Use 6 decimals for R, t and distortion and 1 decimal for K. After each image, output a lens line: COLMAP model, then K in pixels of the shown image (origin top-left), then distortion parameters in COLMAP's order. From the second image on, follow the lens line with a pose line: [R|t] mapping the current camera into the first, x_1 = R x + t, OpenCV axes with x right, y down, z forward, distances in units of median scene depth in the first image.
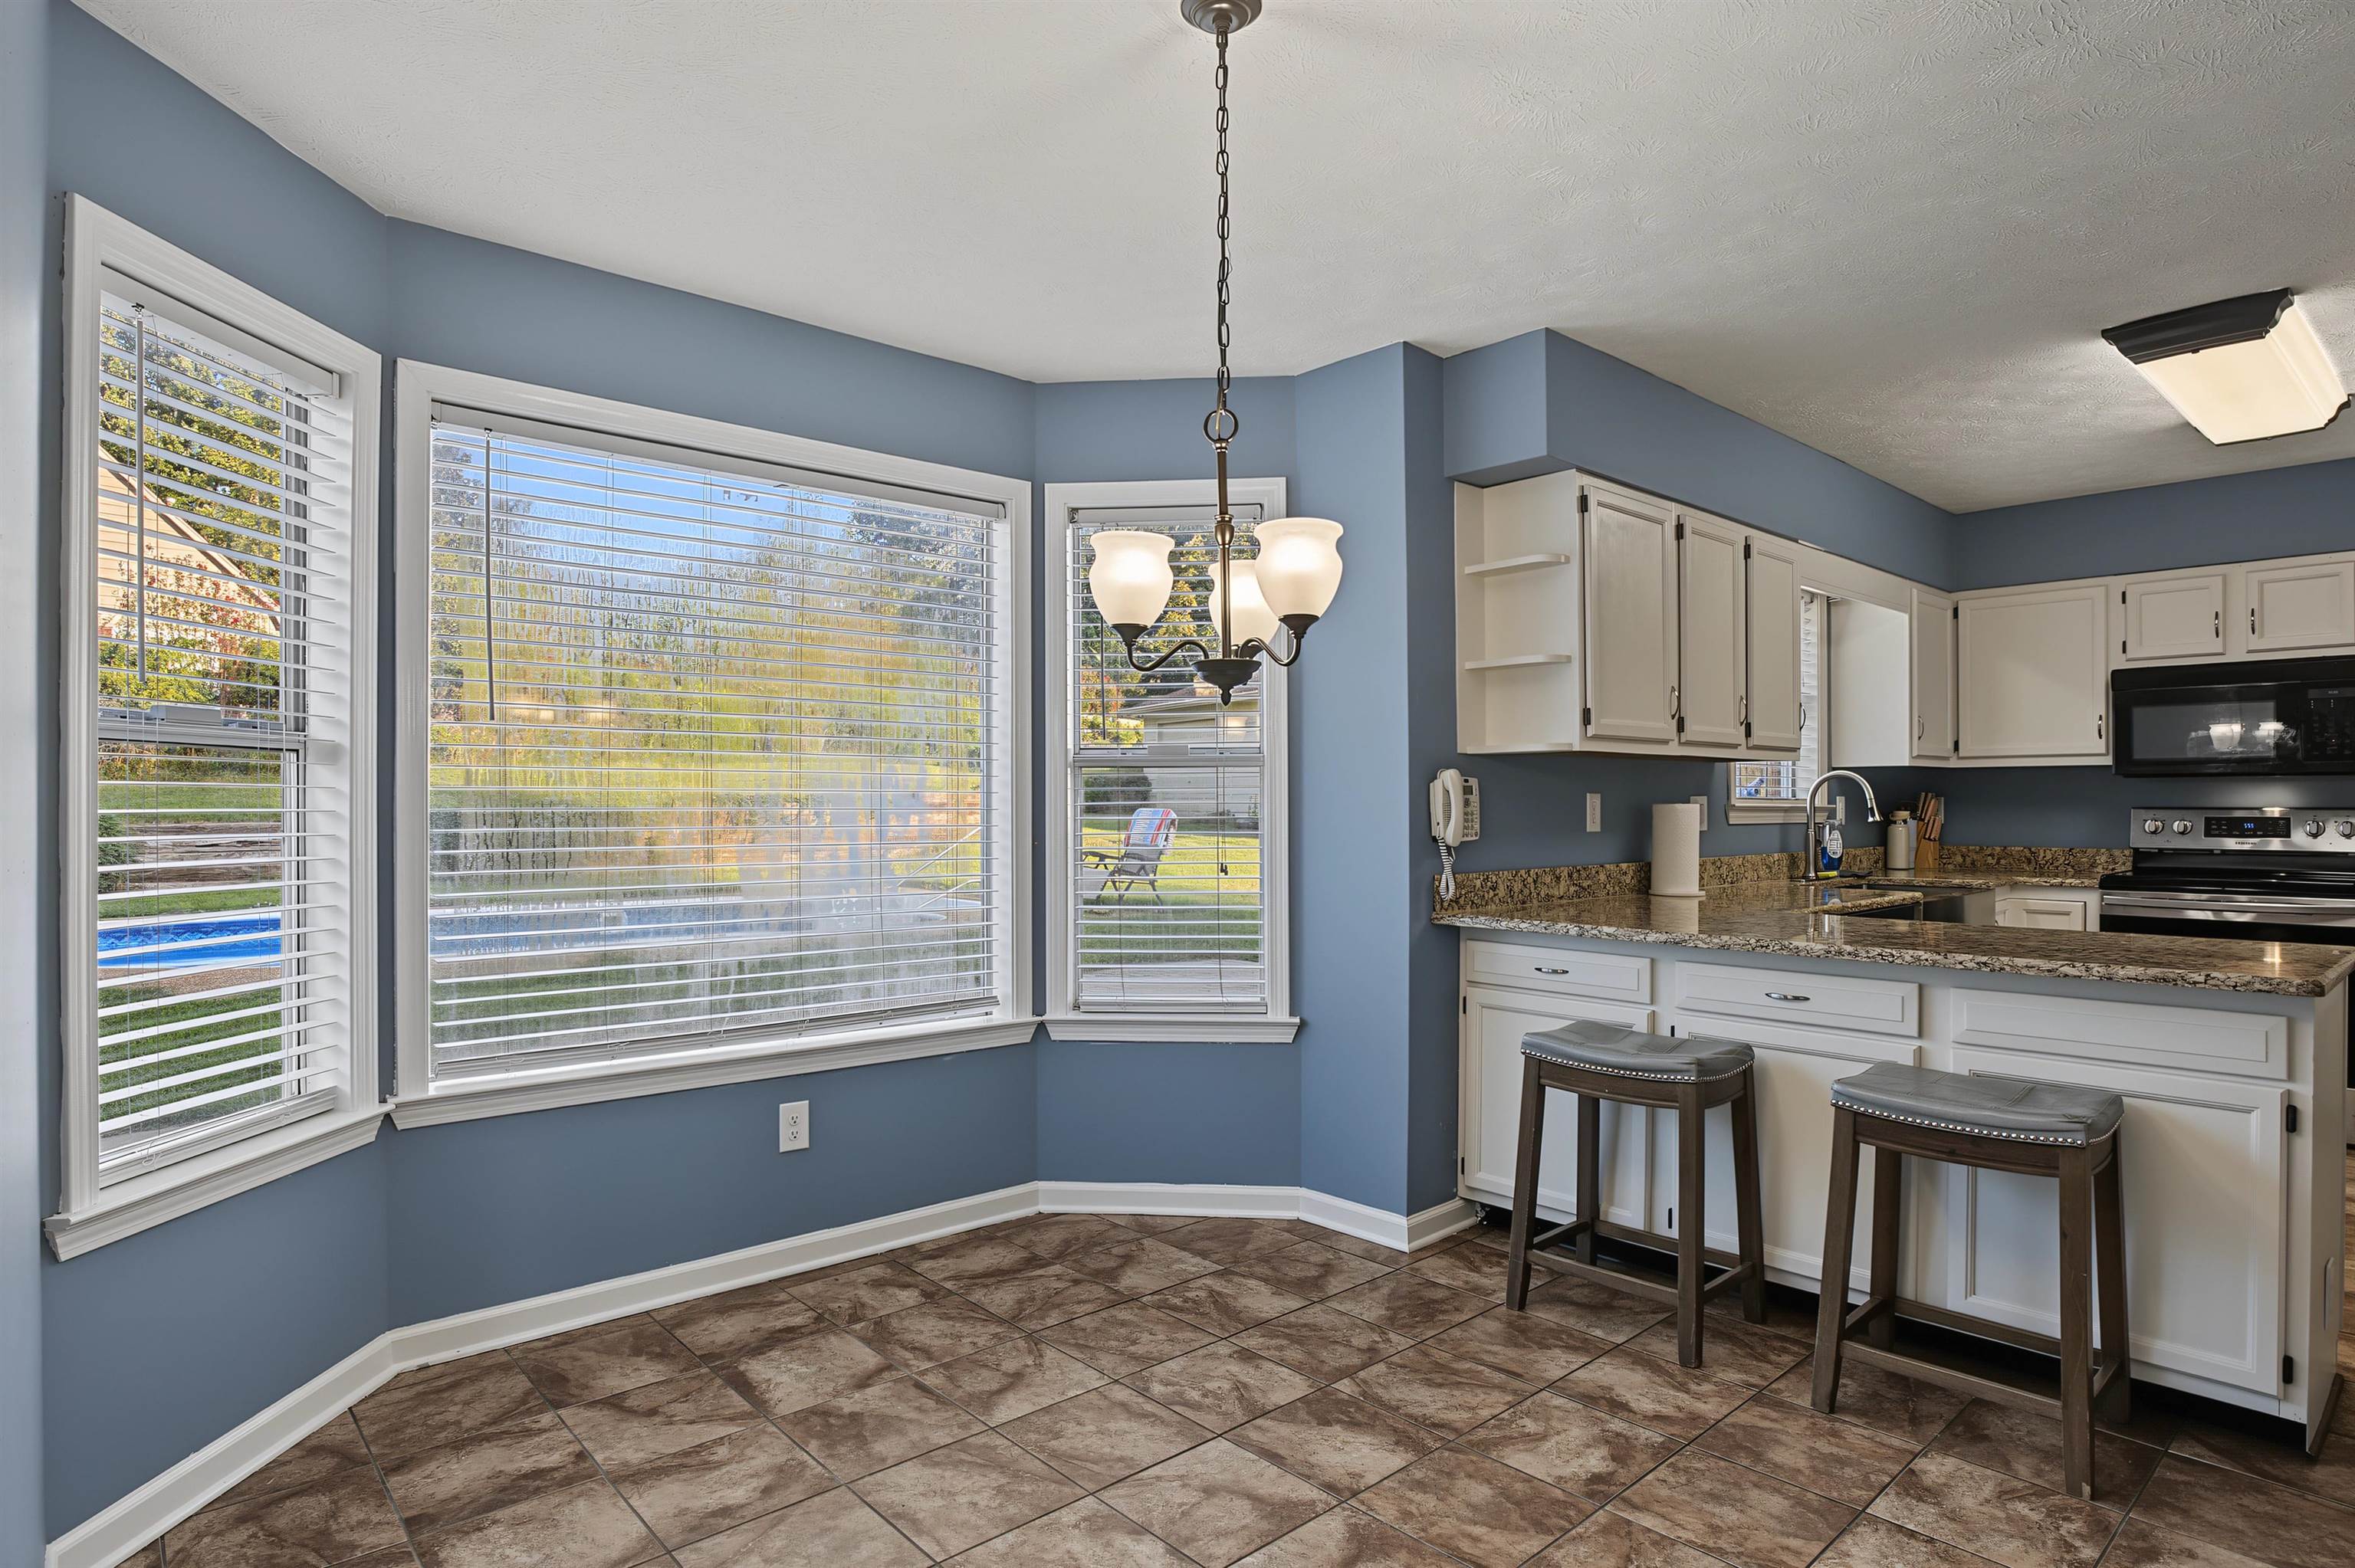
lens RADIAL K [[1249.6, 0, 1169.8], [0, 1249.6, 797.3], [0, 0, 1]] dist [-0.044600, 0.007264]
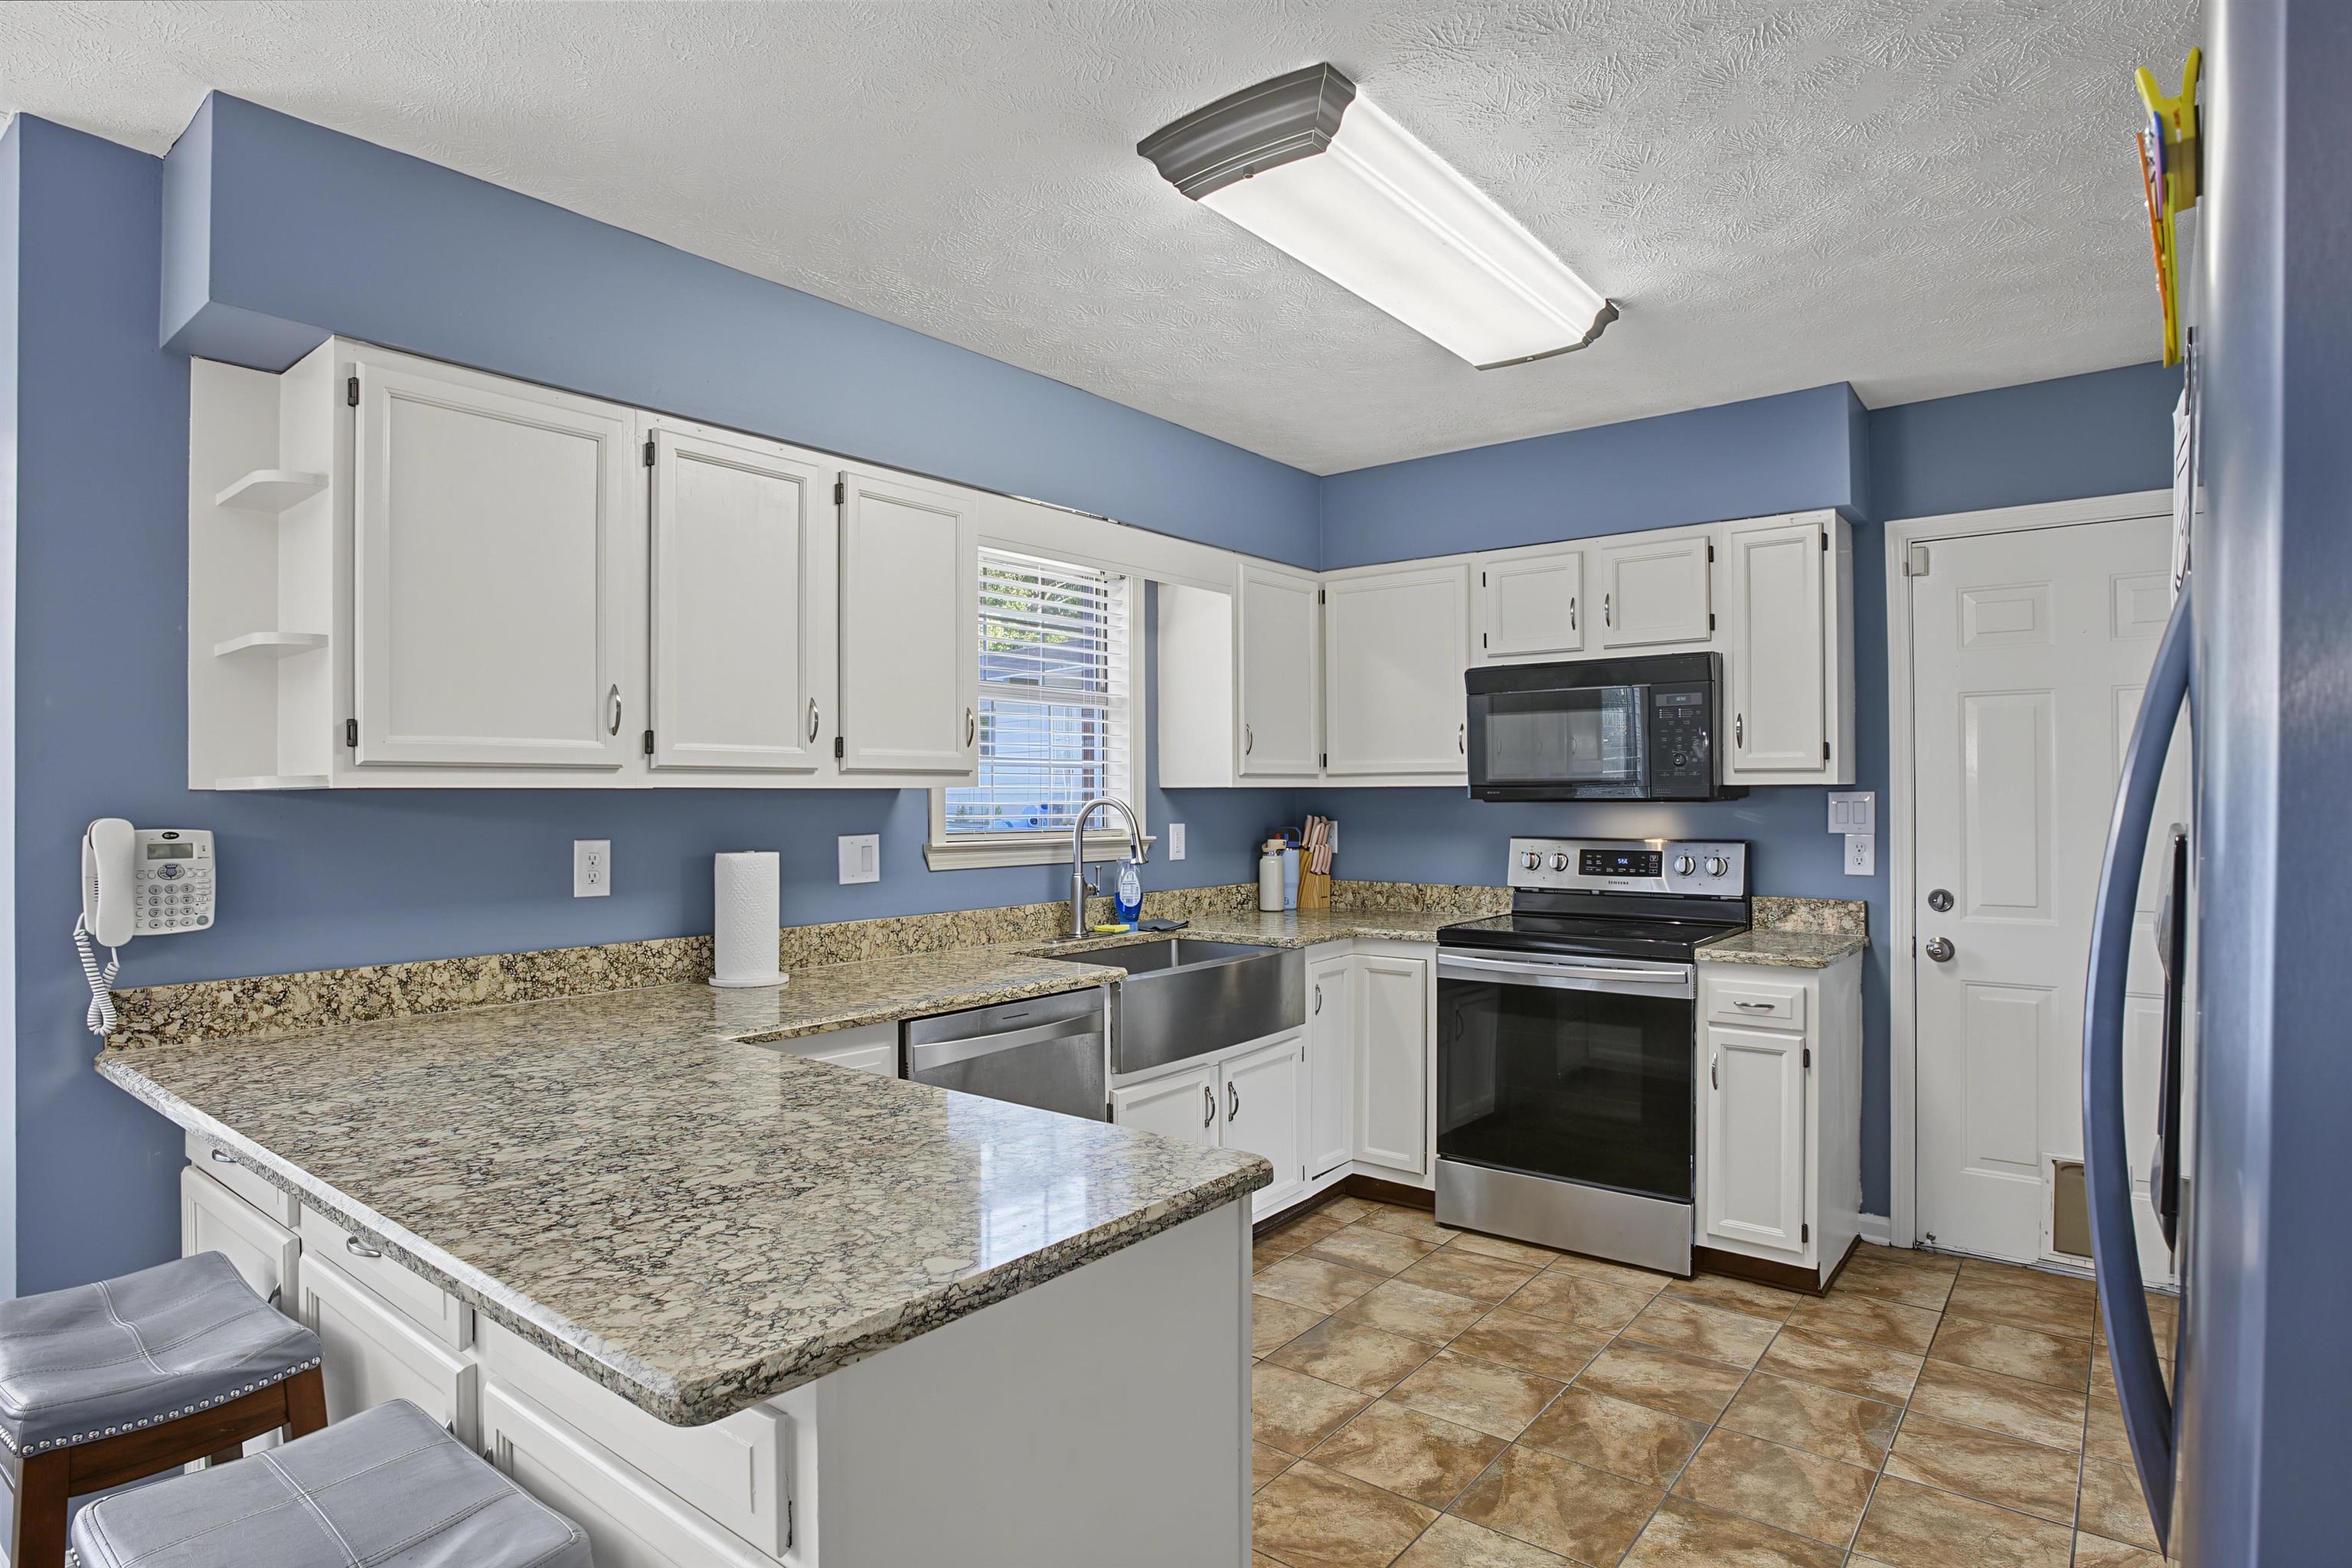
lens RADIAL K [[1248.2, 0, 1175.2], [0, 1248.2, 785.8], [0, 0, 1]] dist [-0.044600, 0.007264]
pose [[0.984305, -0.001961, 0.176464, 0.451146], [0.002817, 0.999985, -0.004600, -0.024619], [-0.176452, 0.005025, 0.984296, 0.232221]]
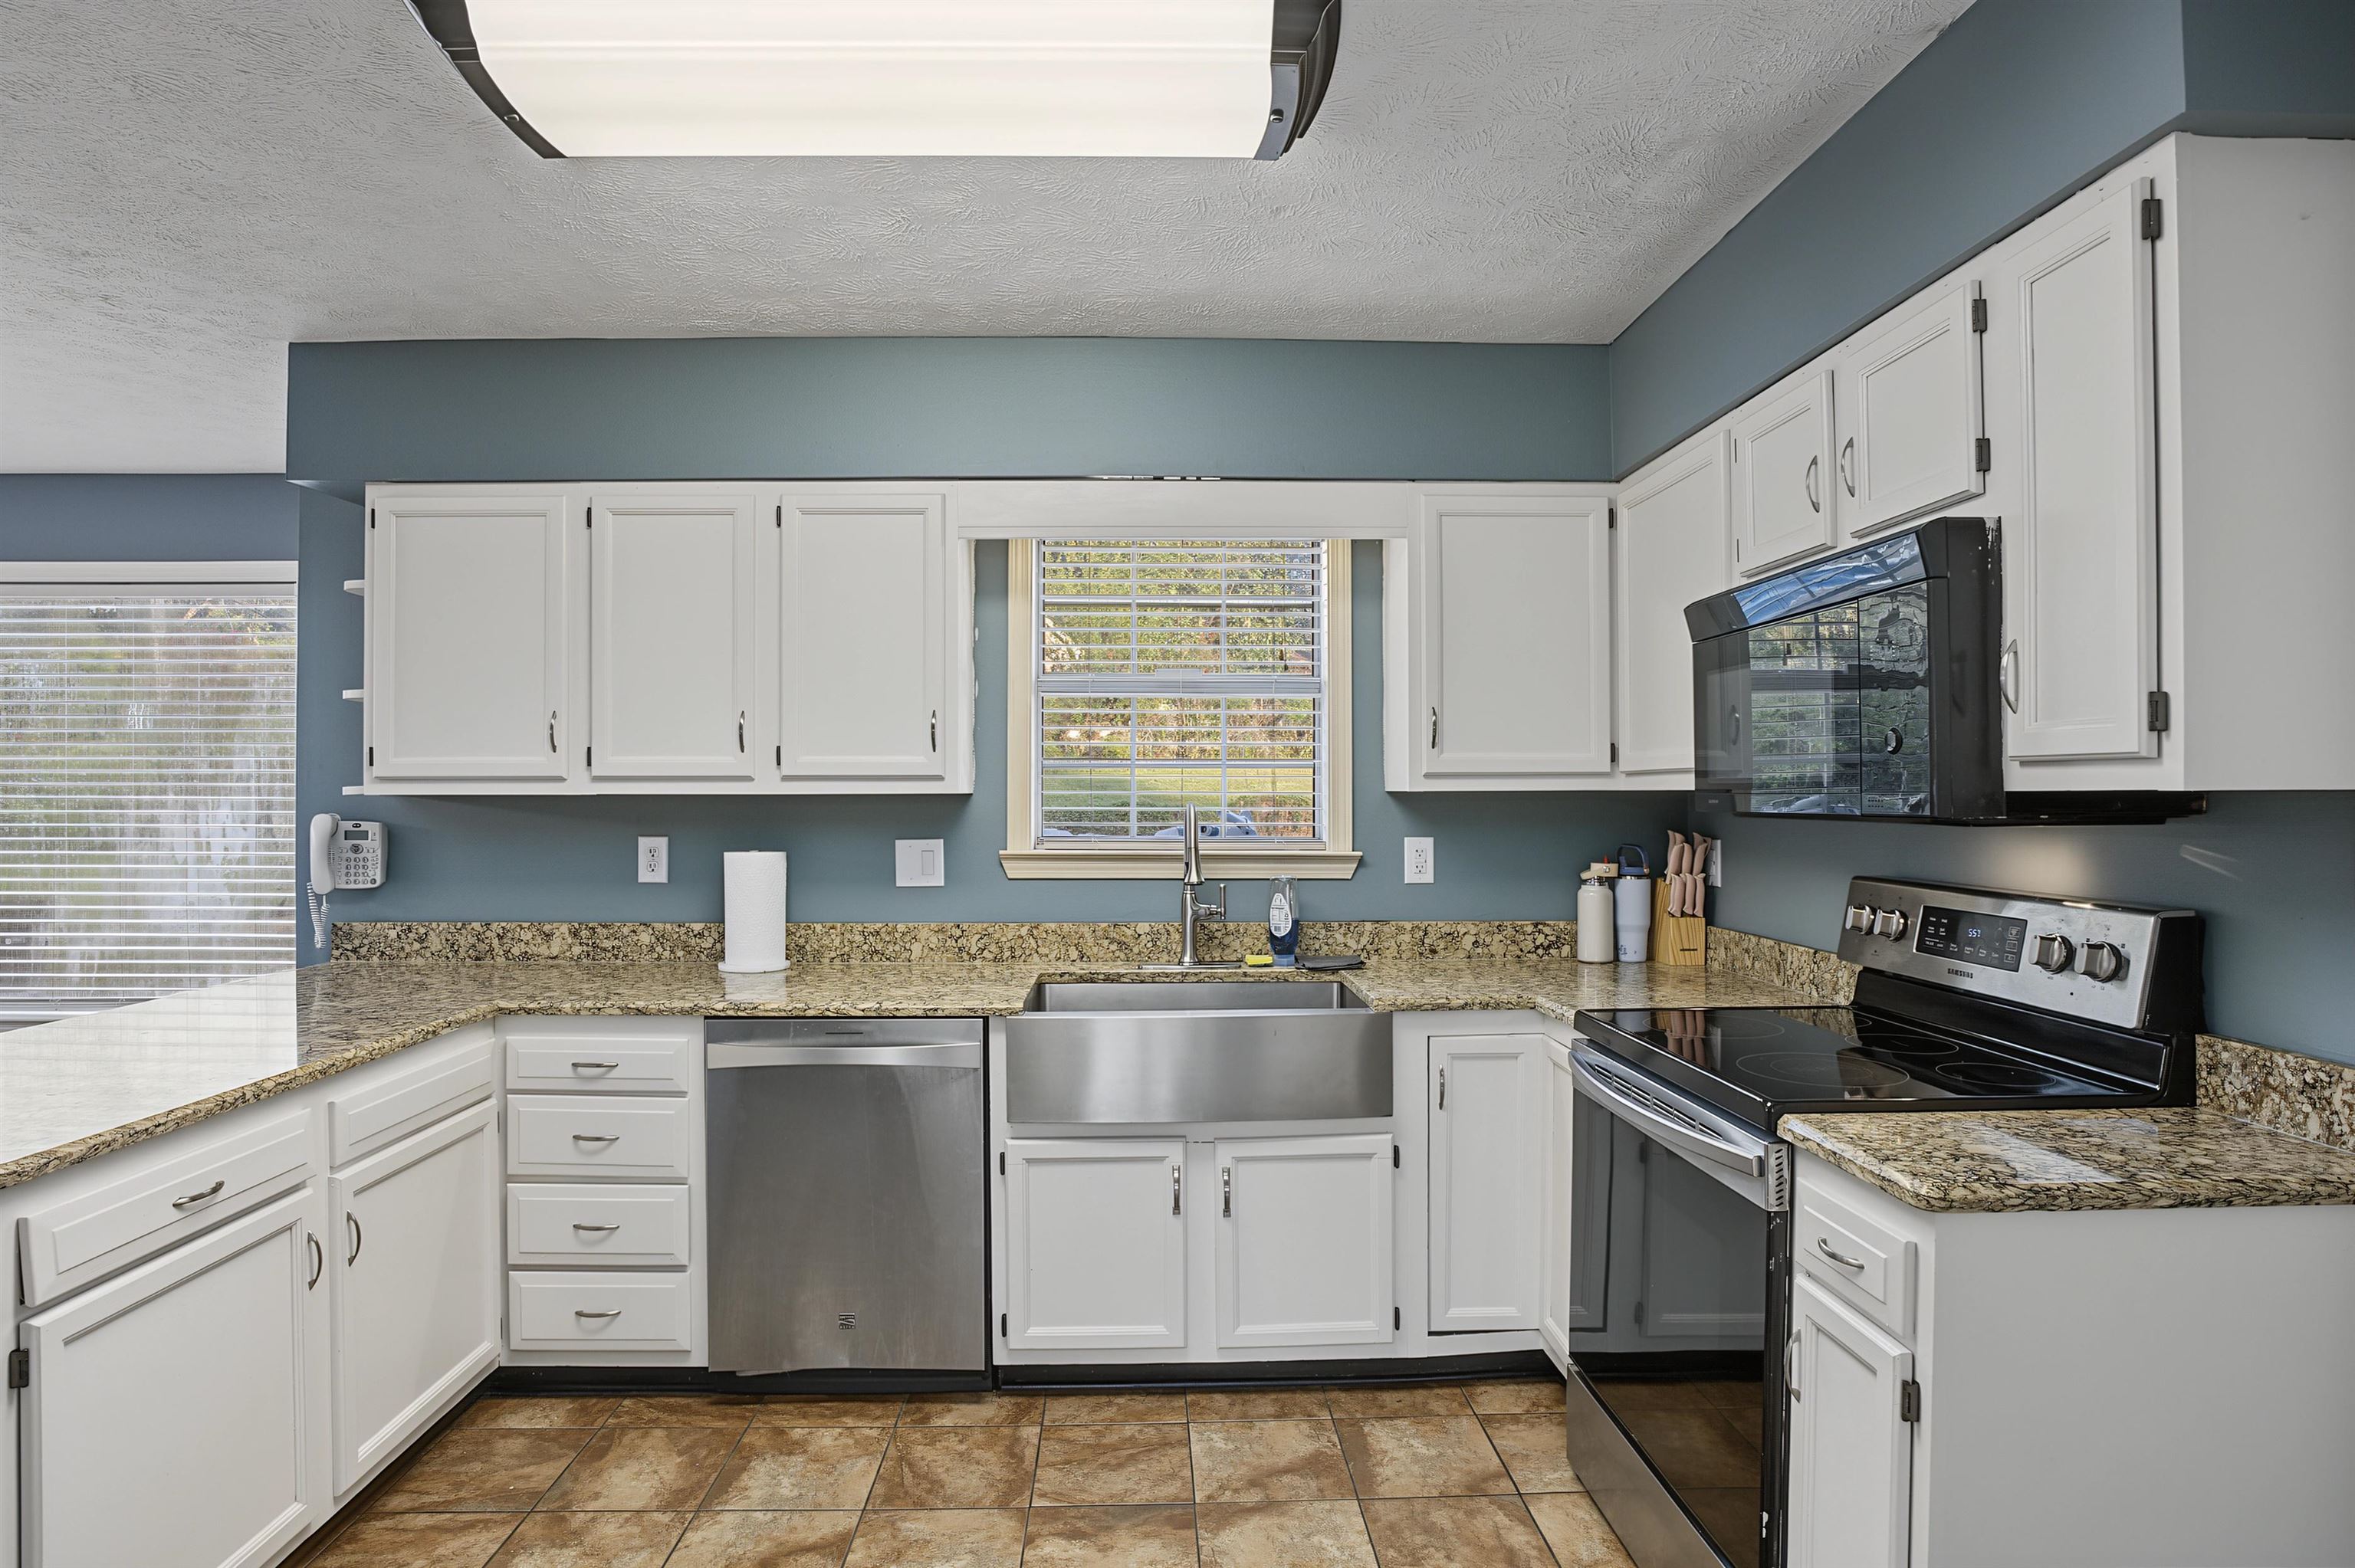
lens RADIAL K [[1249.6, 0, 1183.0], [0, 1249.6, 791.8], [0, 0, 1]] dist [-0.044600, 0.007264]
pose [[0.773186, -0.000967, -0.634178, 0.961625], [0.001843, 0.999998, 0.000722, -0.028138], [0.634176, -0.001727, 0.773187, 0.490223]]
